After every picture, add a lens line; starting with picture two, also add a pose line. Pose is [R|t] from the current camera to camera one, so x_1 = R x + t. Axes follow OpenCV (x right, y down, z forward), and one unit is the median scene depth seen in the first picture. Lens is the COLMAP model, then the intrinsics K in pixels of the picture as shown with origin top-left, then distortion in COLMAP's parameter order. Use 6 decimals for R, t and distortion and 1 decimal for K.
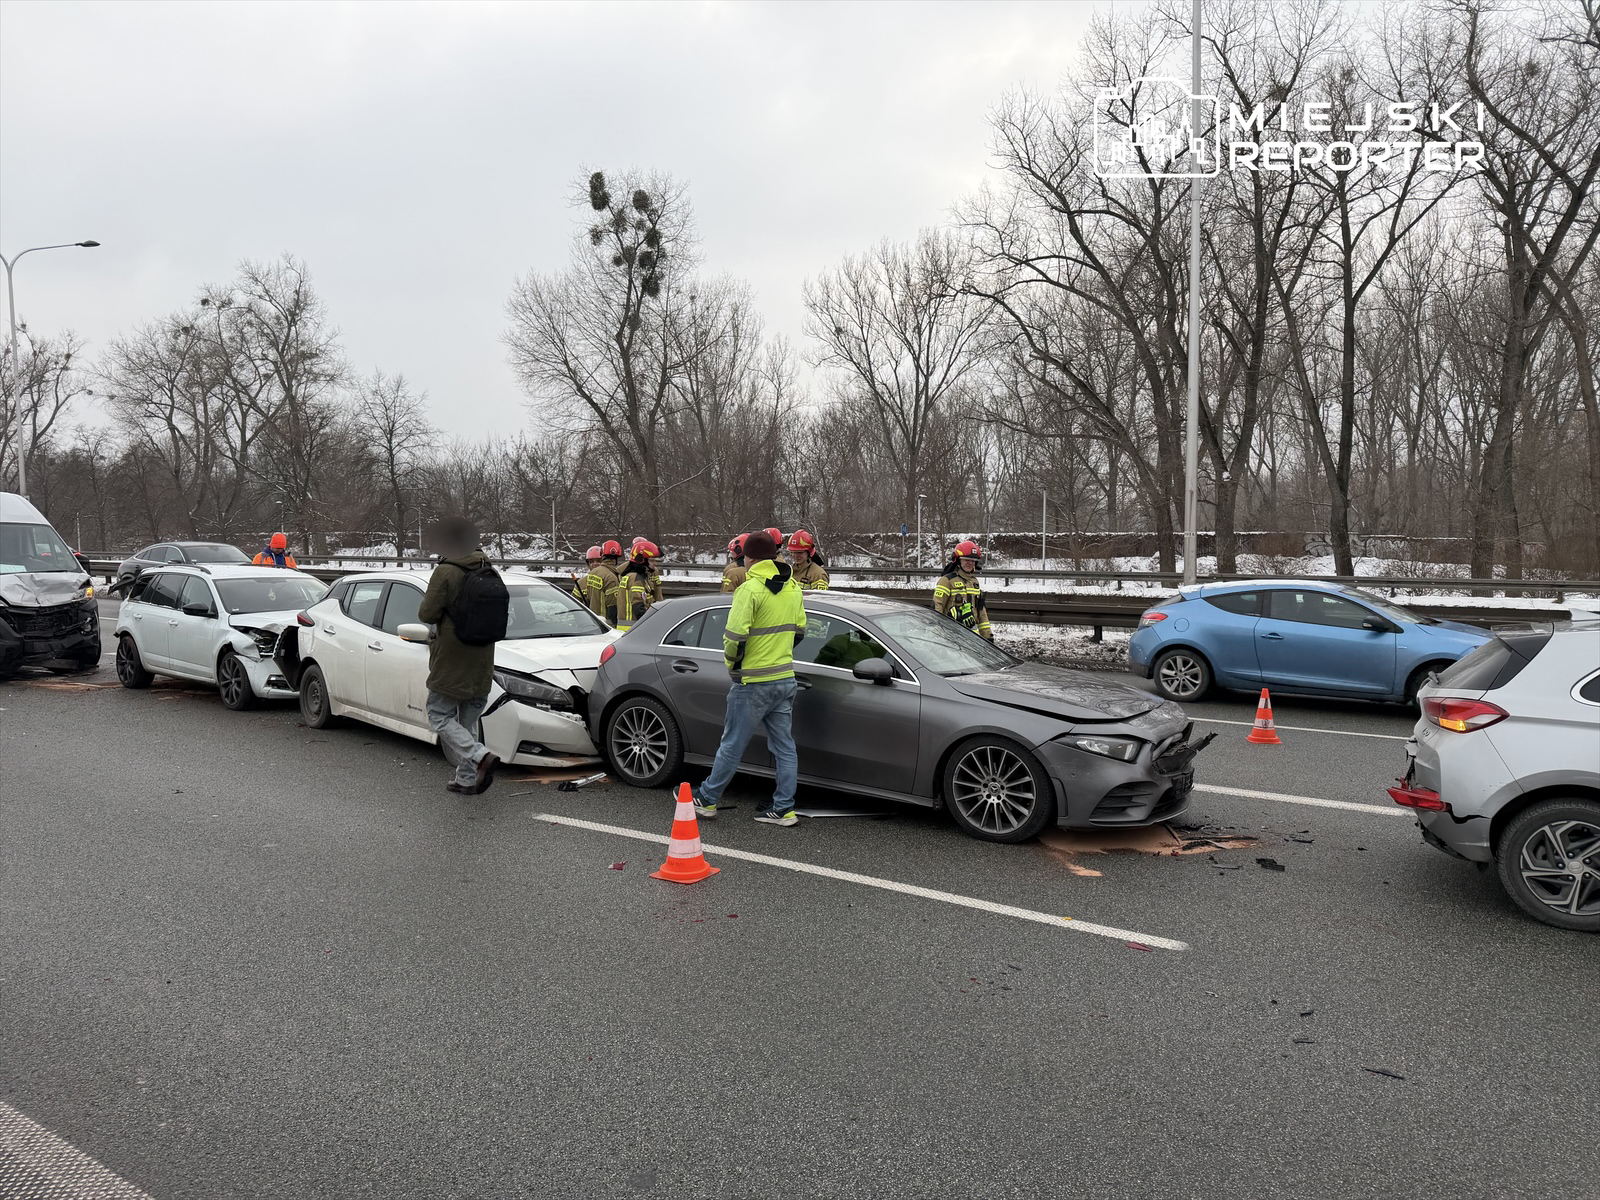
lens RADIAL K [[1107.6, 0, 794.7], [0, 1107.6, 632.2], [0, 0, 1]] dist [0.068350, -0.114123]
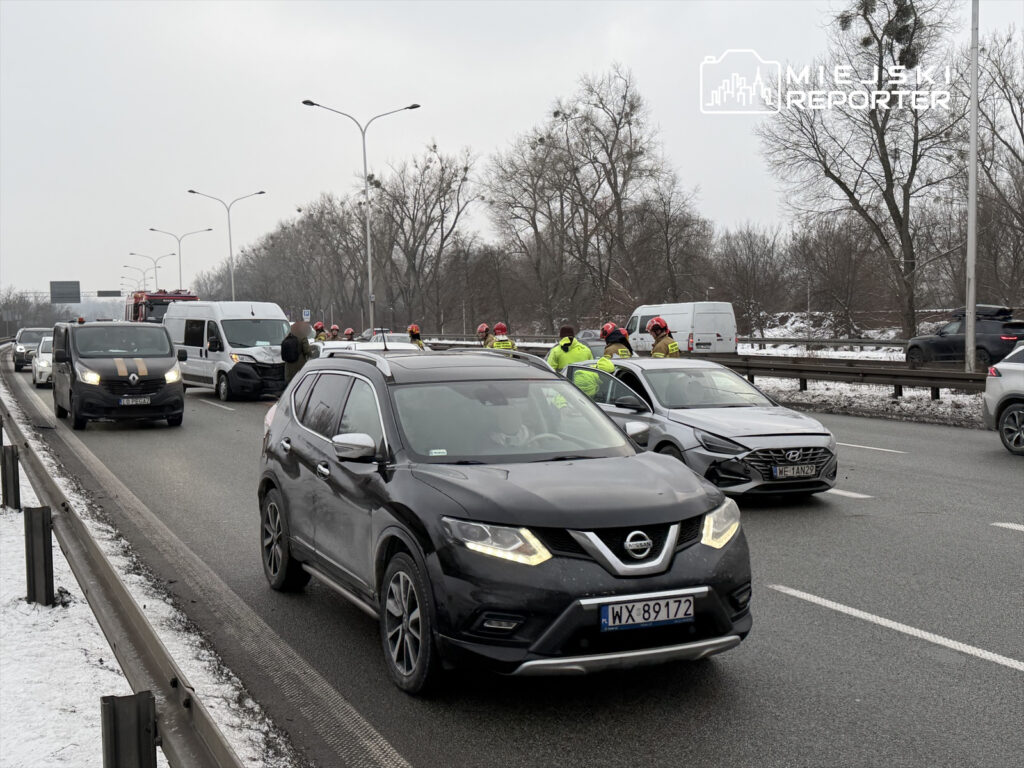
lens RADIAL K [[1408.3, 0, 487.3], [0, 1408.3, 406.1], [0, 0, 1]] dist [0.143711, -0.335748]
pose [[0.800553, 0.021427, -0.598878, 0.333899], [-0.032626, 0.999437, -0.007855, 0.017885], [0.598373, 0.025827, 0.800801, -0.223459]]
